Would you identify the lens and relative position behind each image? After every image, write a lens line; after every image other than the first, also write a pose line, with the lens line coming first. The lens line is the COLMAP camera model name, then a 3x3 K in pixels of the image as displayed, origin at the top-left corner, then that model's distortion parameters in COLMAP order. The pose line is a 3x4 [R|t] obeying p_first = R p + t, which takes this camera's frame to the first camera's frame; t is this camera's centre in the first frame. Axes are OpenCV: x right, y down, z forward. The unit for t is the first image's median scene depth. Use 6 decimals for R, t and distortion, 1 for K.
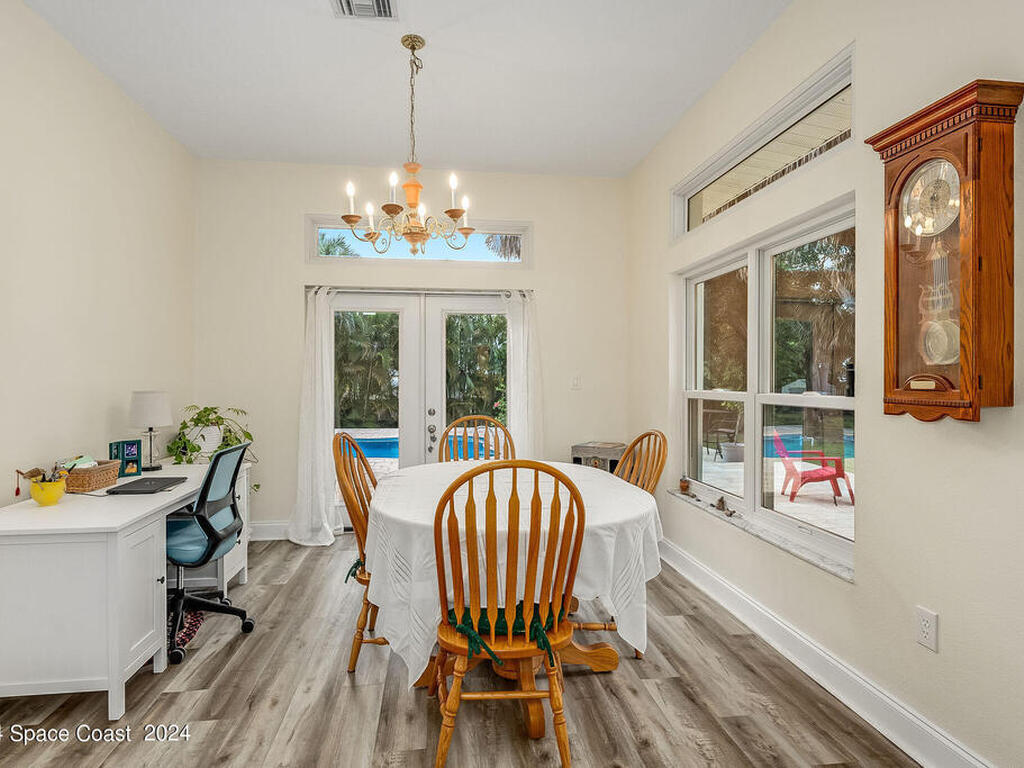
lens RADIAL K [[571.3, 0, 512.9], [0, 571.3, 378.7], [0, 0, 1]] dist [-0.003596, -0.000167]
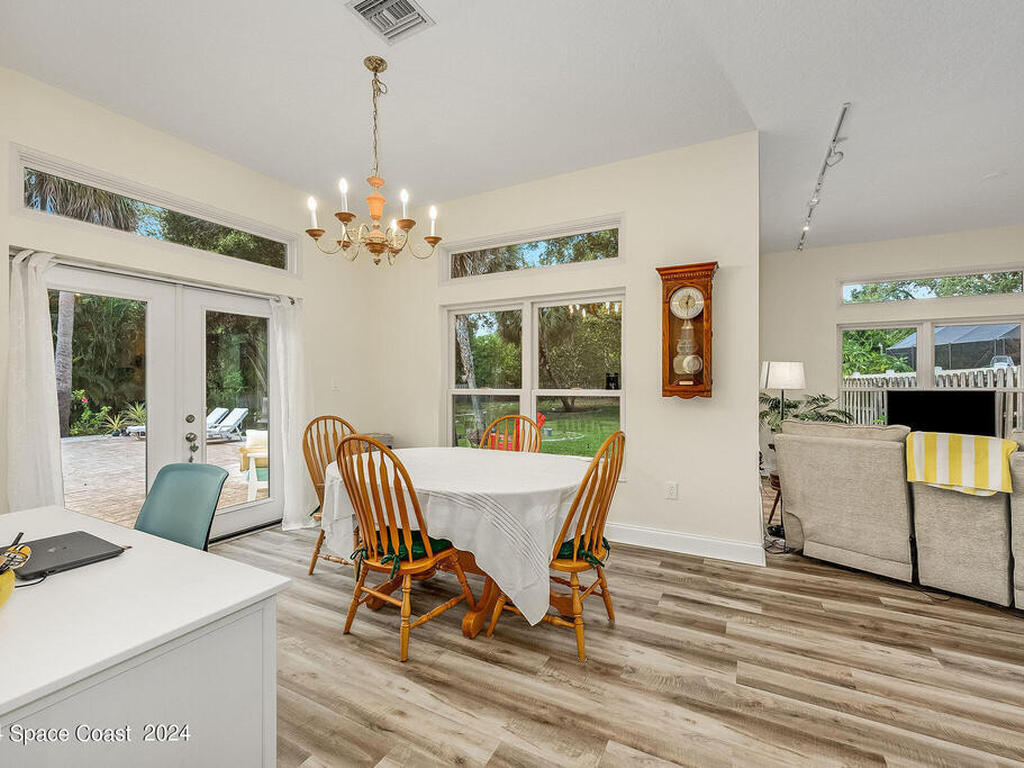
lens RADIAL K [[457.0, 0, 510.1], [0, 457.0, 382.3], [0, 0, 1]] dist [-0.002605, -0.000126]
pose [[0.577101, -0.006070, 0.816650, -0.902612], [0.002260, 0.999980, 0.005835, -0.003285], [-0.816670, -0.001522, 0.577104, 0.378053]]
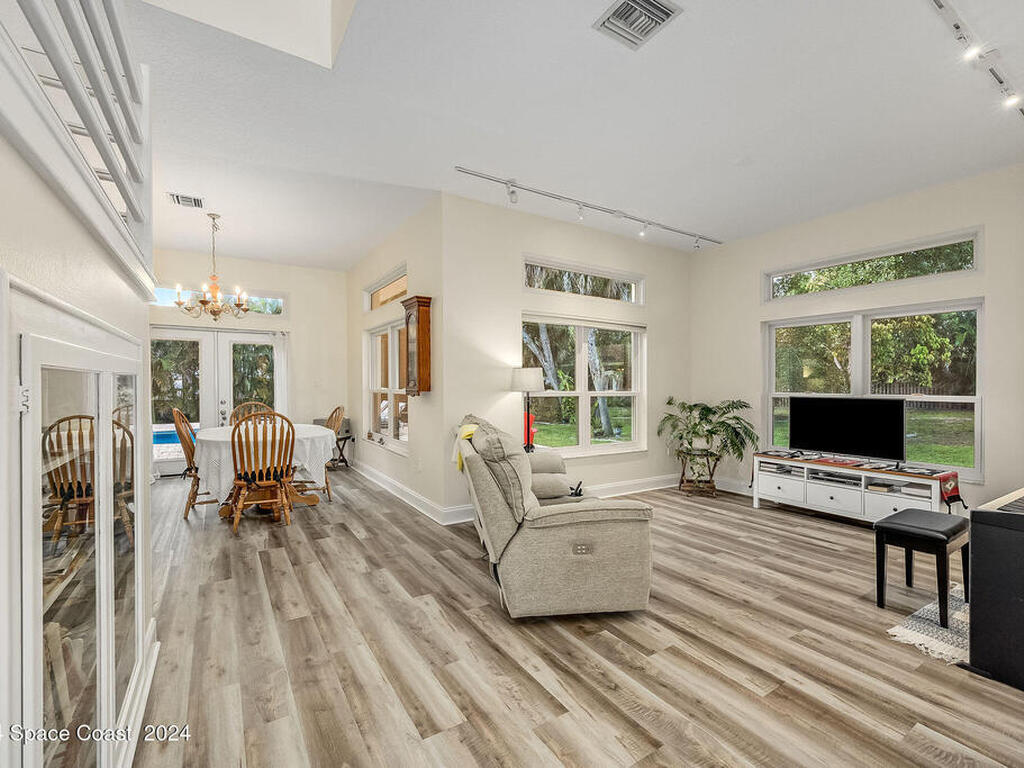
lens RADIAL K [[460.1, 0, 511.1], [0, 460.1, 392.7], [0, 0, 1]] dist [-0.005806, -0.000379]
pose [[0.905837, -0.007849, 0.423553, 0.106529], [-0.001980, 0.999739, 0.022762, -0.004107], [-0.423621, -0.021457, 0.905585, -1.149993]]
